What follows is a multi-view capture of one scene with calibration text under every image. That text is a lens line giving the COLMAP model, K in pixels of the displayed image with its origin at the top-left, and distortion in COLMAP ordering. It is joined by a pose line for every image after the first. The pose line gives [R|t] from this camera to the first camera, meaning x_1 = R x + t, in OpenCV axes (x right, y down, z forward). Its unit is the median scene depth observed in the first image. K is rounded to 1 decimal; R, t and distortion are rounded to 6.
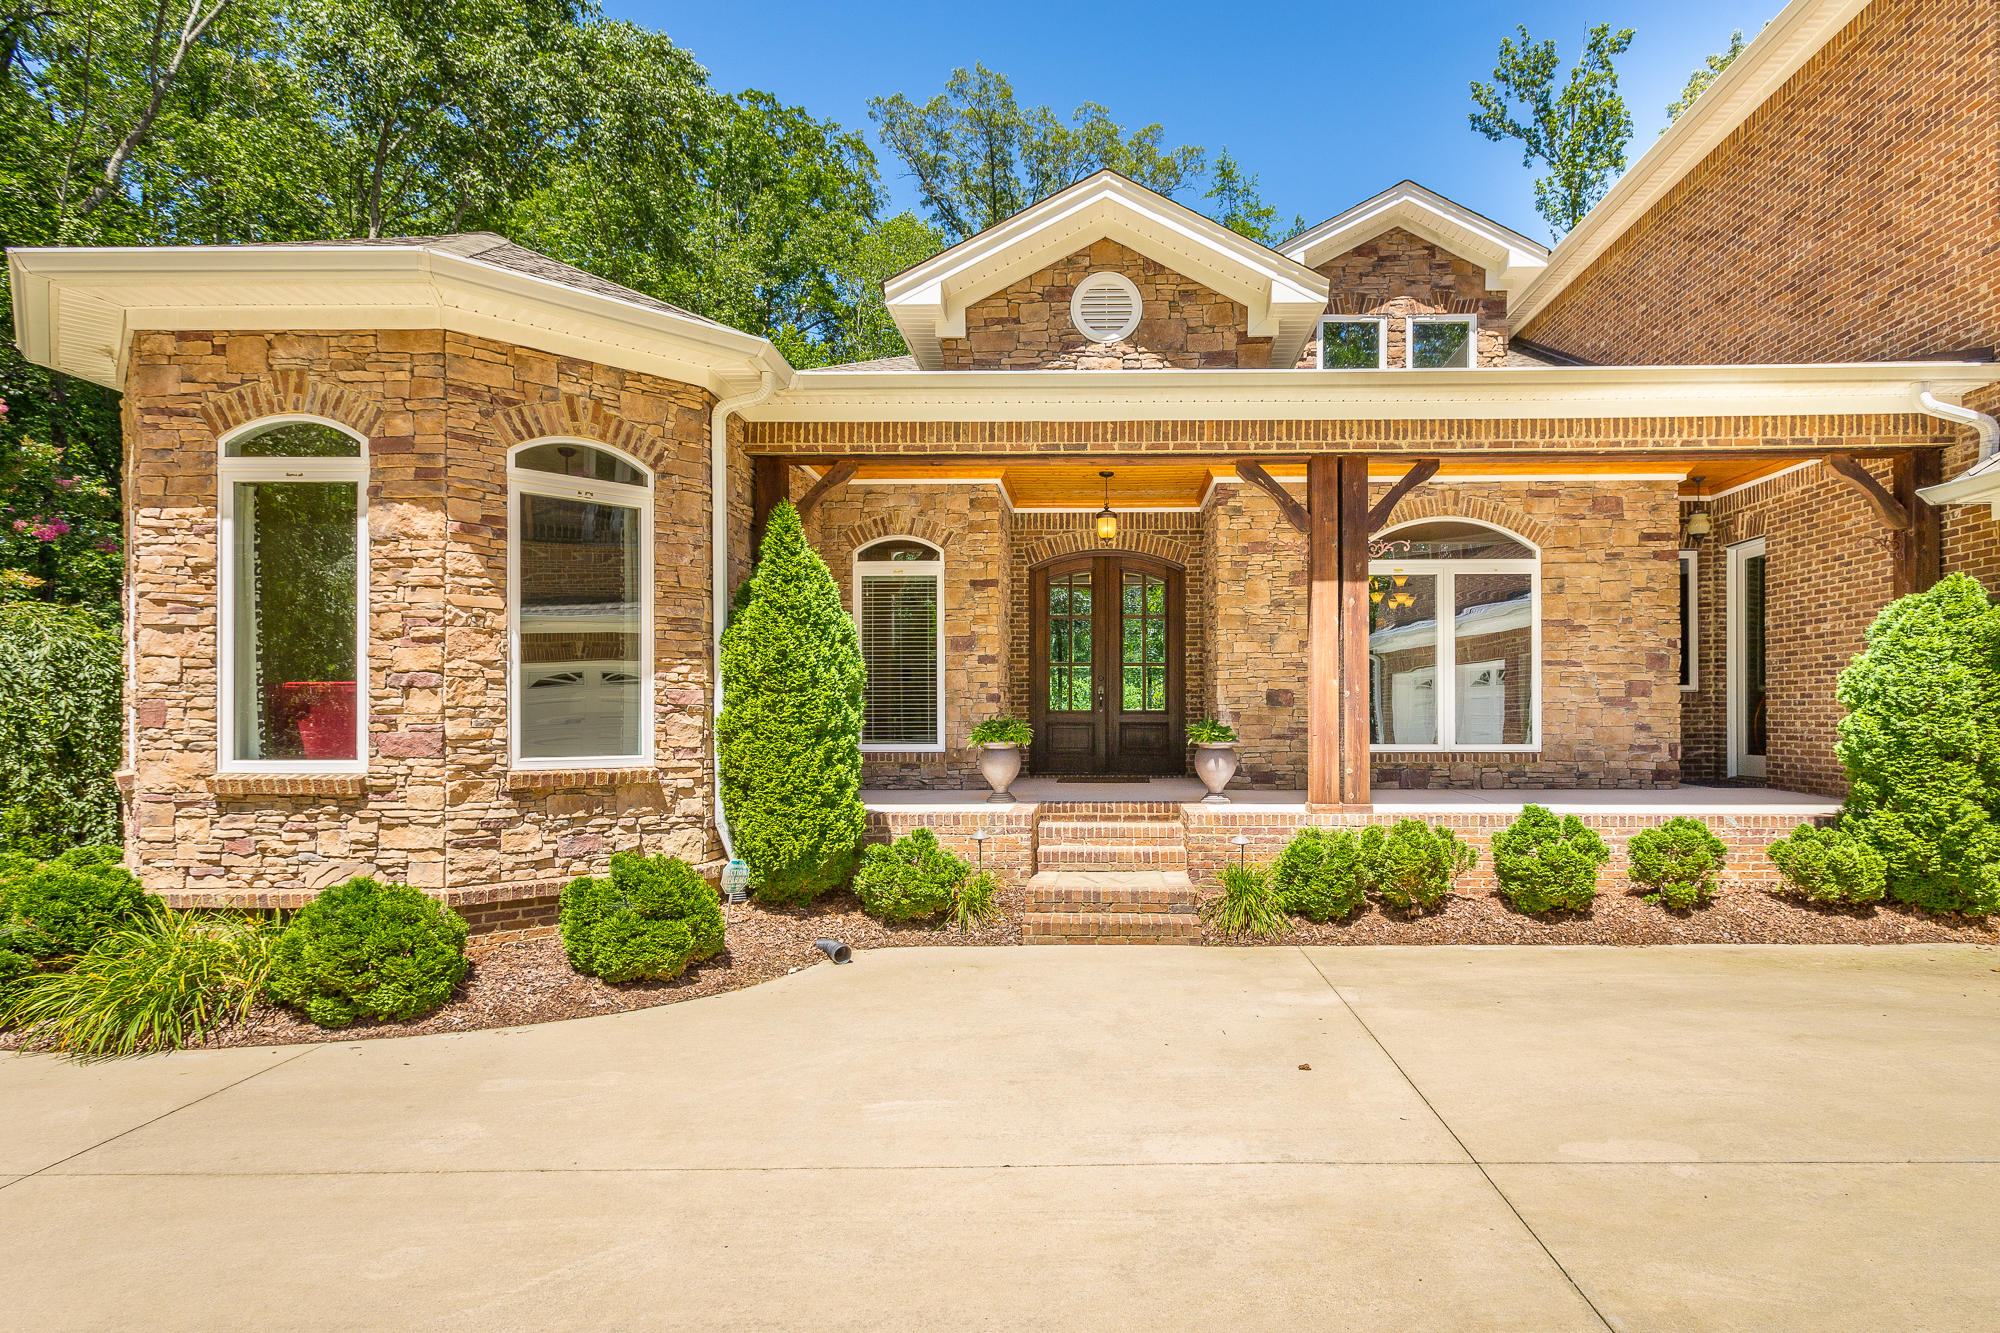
lens RADIAL K [[1059.0, 0, 1088.9], [0, 1059.0, 718.8], [0, 0, 1]] dist [0.004190, 0.000713]
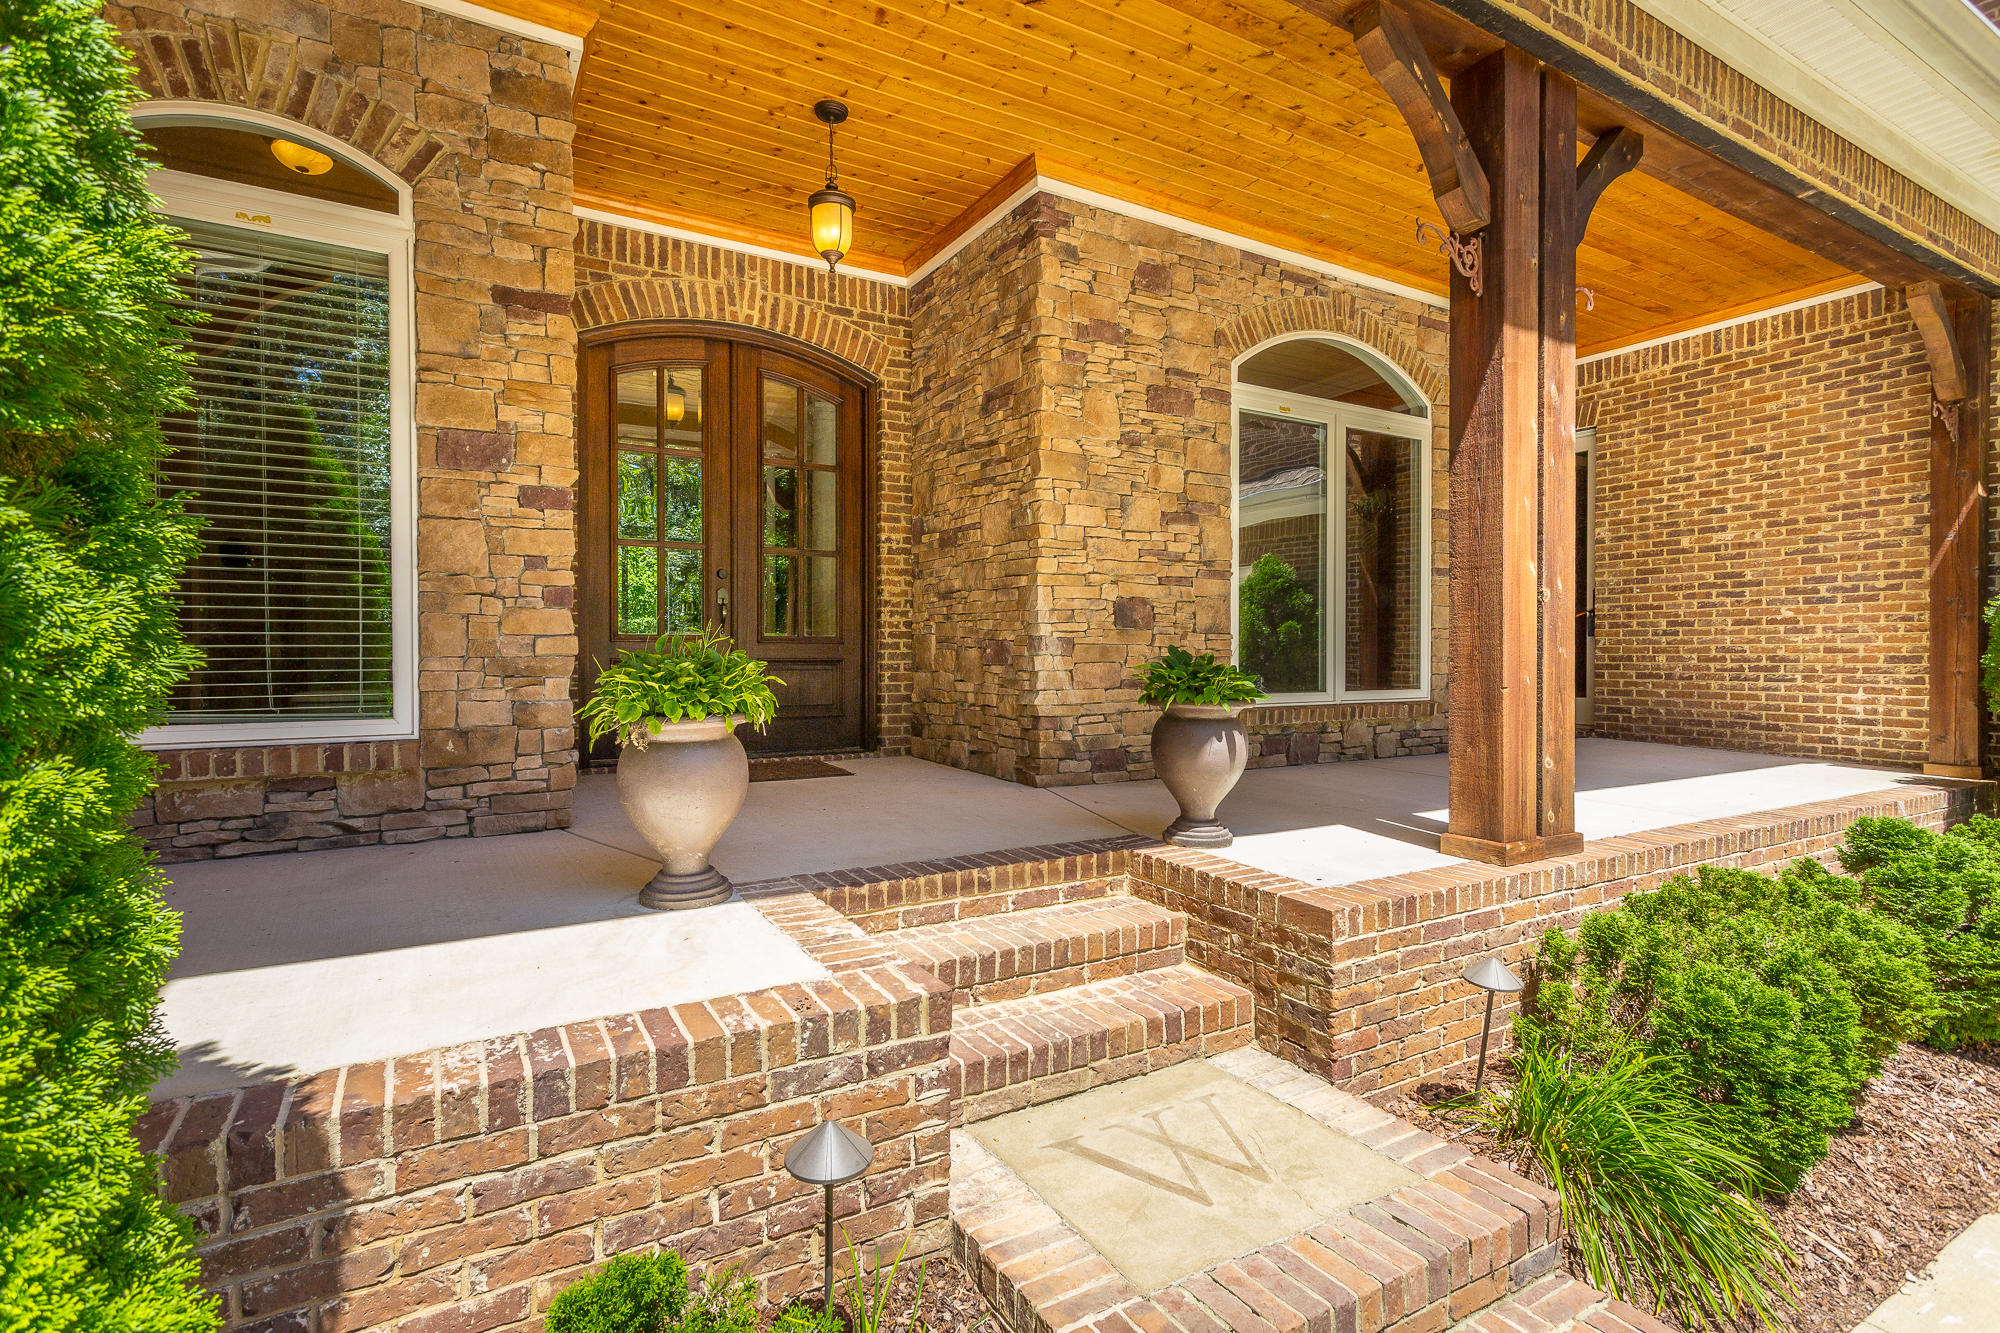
lens RADIAL K [[947.1, 0, 991.0], [0, 947.1, 663.2], [0, 0, 1]] dist [0.005281, 0.000605]
pose [[0.855122, -0.004256, 0.518410, -0.161893], [-0.000047, 0.999966, 0.008285, 0.002540], [-0.518427, -0.007109, 0.855092, 0.727407]]
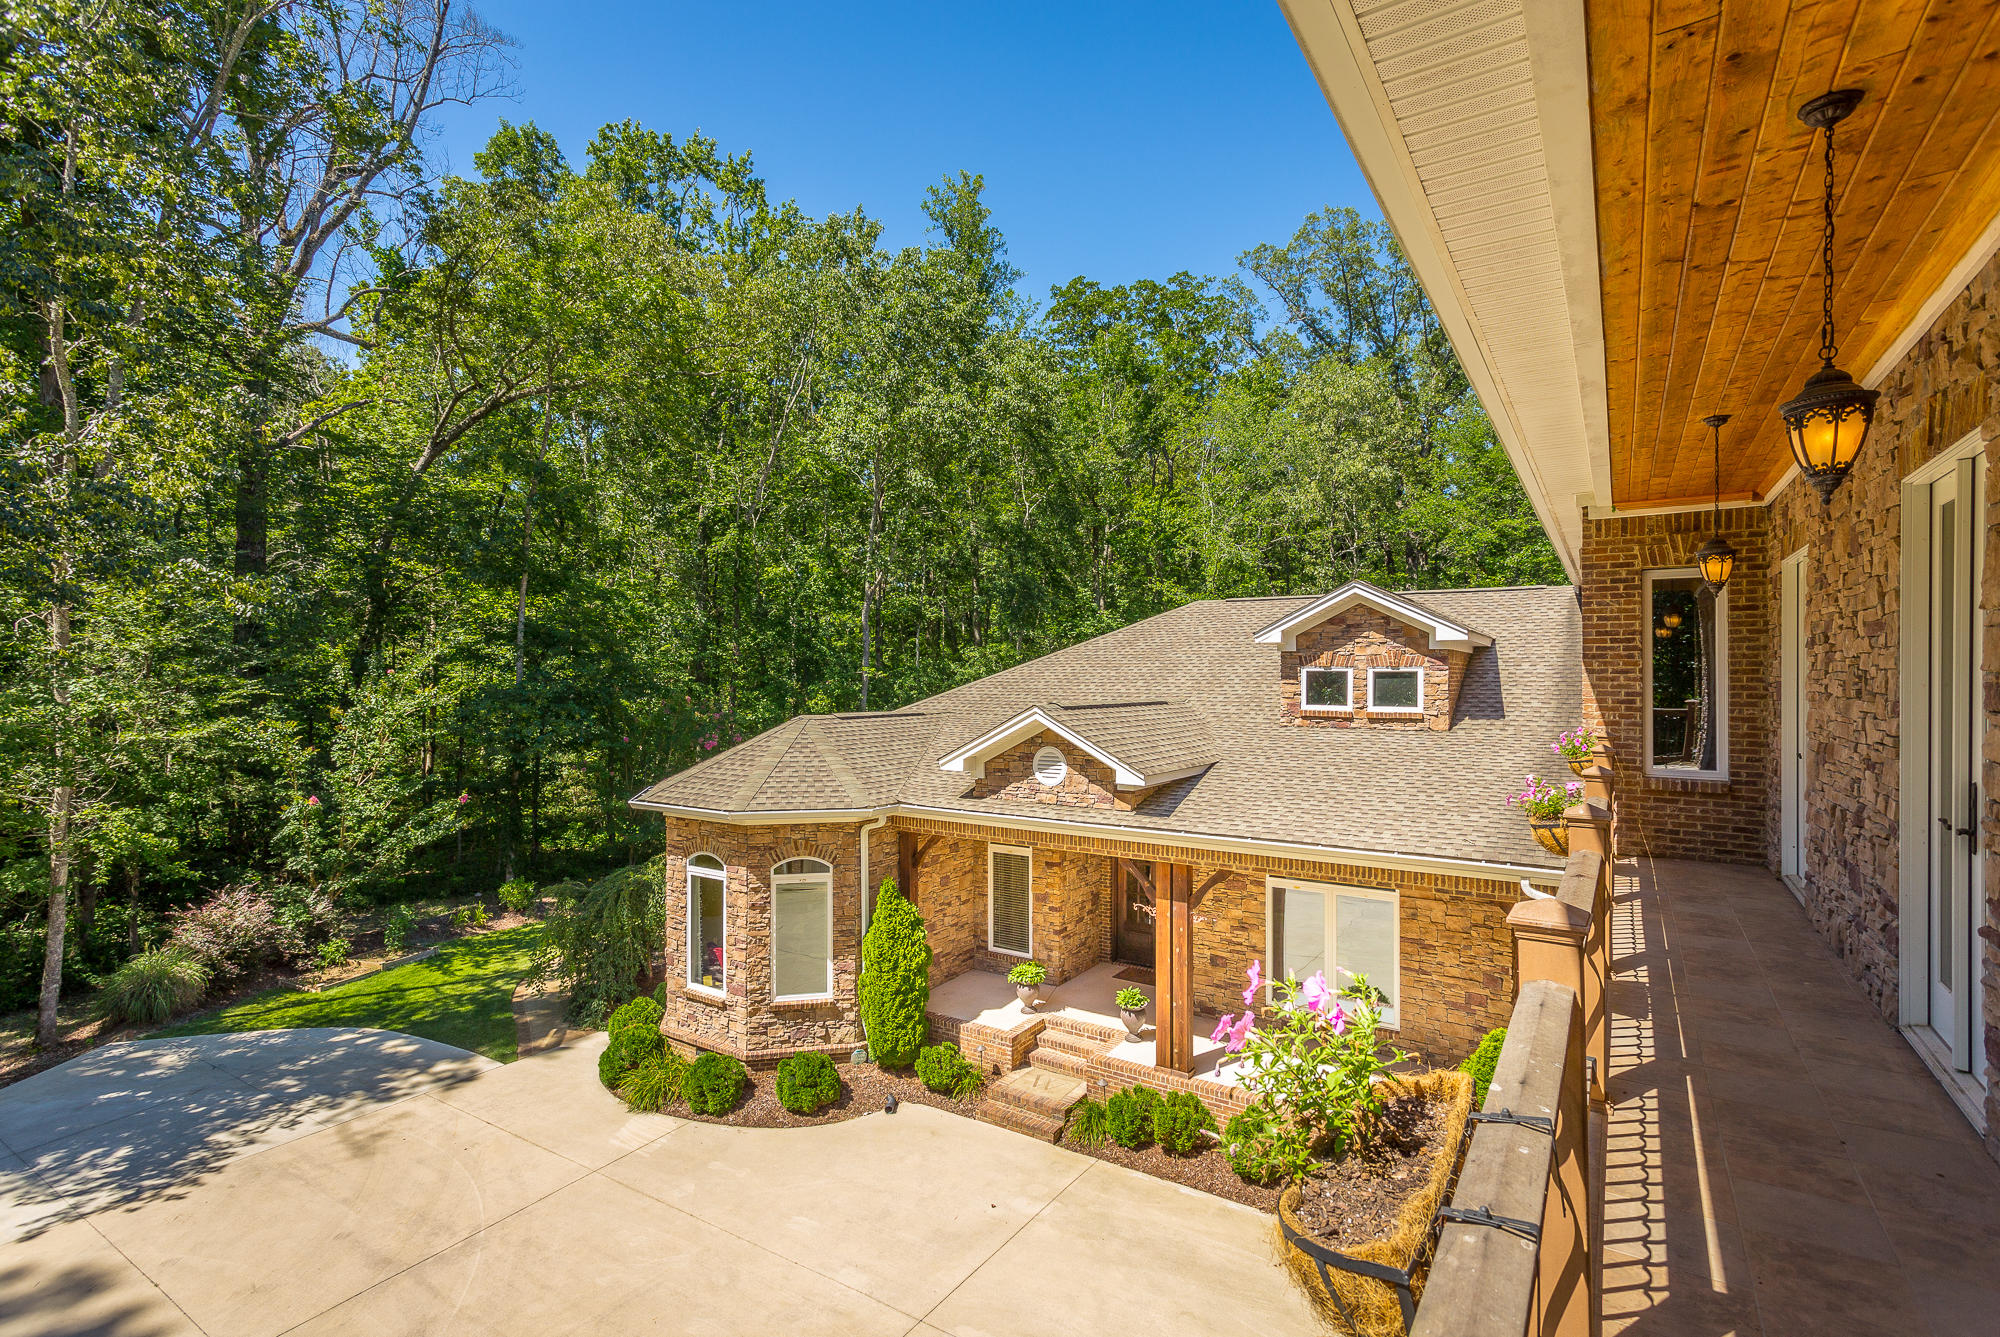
lens RADIAL K [[967.0, 0, 1000.0], [0, 967.0, 668.5], [0, 0, 1]] dist [0.011552, 0.000012]
pose [[0.842076, 0.001711, -0.539356, 0.788816], [-0.000110, 0.999995, 0.003001, -0.527093], [0.539359, -0.002467, 0.842072, -0.414184]]
